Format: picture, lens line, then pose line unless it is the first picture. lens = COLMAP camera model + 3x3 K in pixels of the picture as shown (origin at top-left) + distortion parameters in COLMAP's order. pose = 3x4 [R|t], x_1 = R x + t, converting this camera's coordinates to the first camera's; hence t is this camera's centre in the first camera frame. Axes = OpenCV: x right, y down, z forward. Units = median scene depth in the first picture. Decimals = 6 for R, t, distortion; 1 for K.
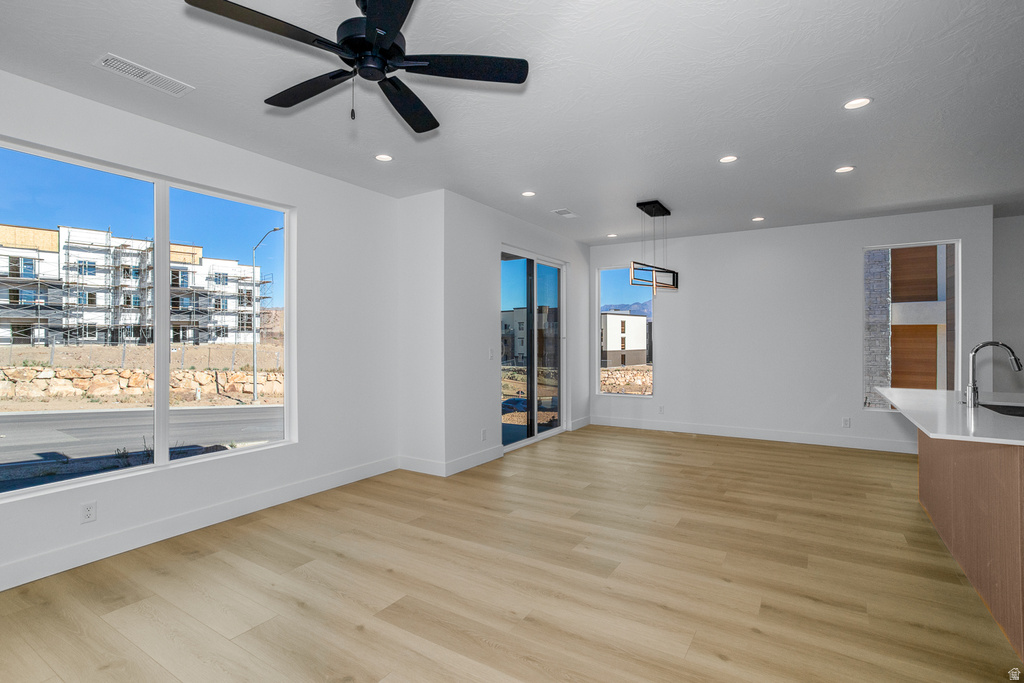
lens RADIAL K [[493.0, 0, 509.9], [0, 493.0, 337.8], [0, 0, 1]] dist [-0.026761, 0.001193]
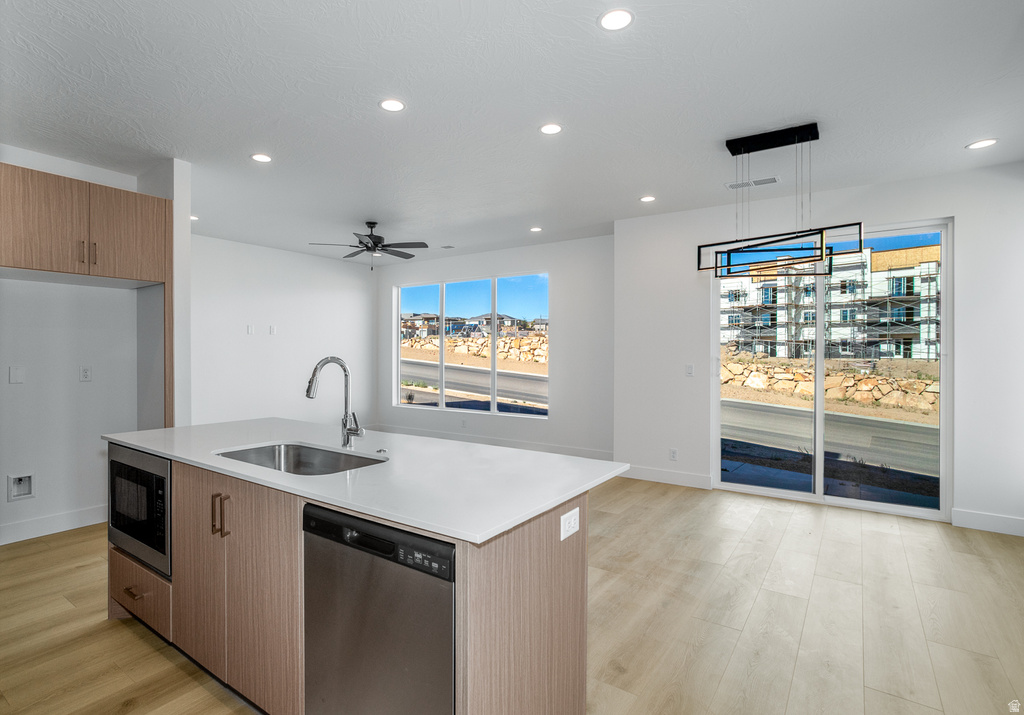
lens RADIAL K [[509.3, 0, 485.4], [0, 509.3, 355.3], [0, 0, 1]] dist [-0.000643, -0.000114]
pose [[-0.068641, 0.007537, -0.997613, 1.302530], [-0.000805, 0.999971, 0.007610, -0.003503], [0.997641, 0.001325, -0.068632, 0.958369]]
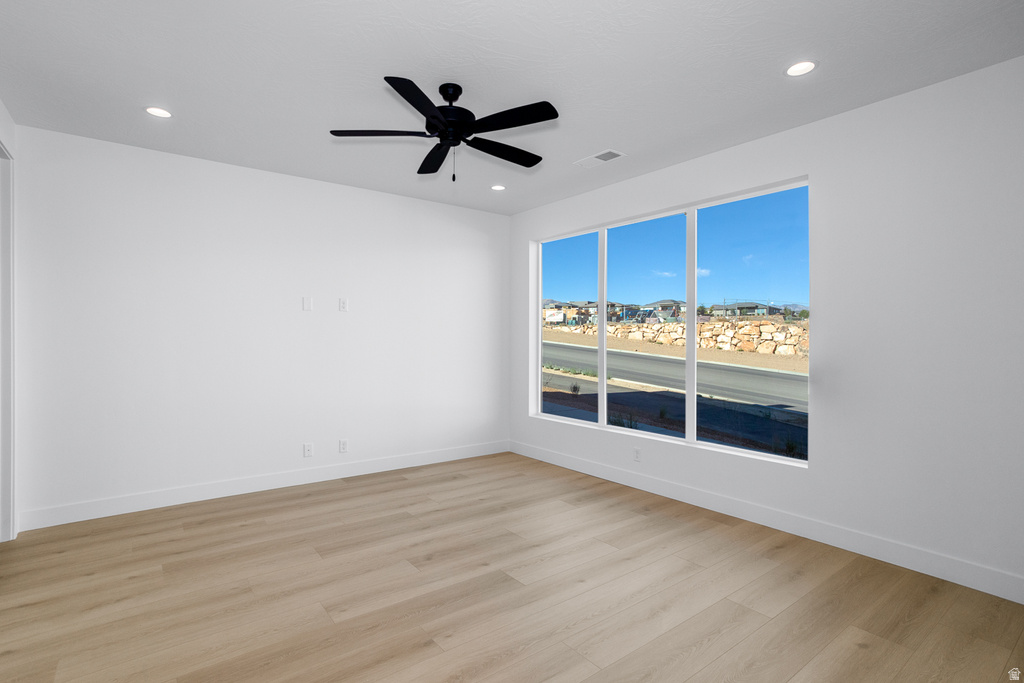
lens RADIAL K [[493.0, 0, 509.9], [0, 493.0, 337.8], [0, 0, 1]] dist [-0.026761, 0.001193]
pose [[-0.358710, 0.002264, -0.933446, 0.497447], [0.004064, 0.999991, 0.000863, 0.001129], [0.933440, -0.003484, -0.358716, 0.873639]]
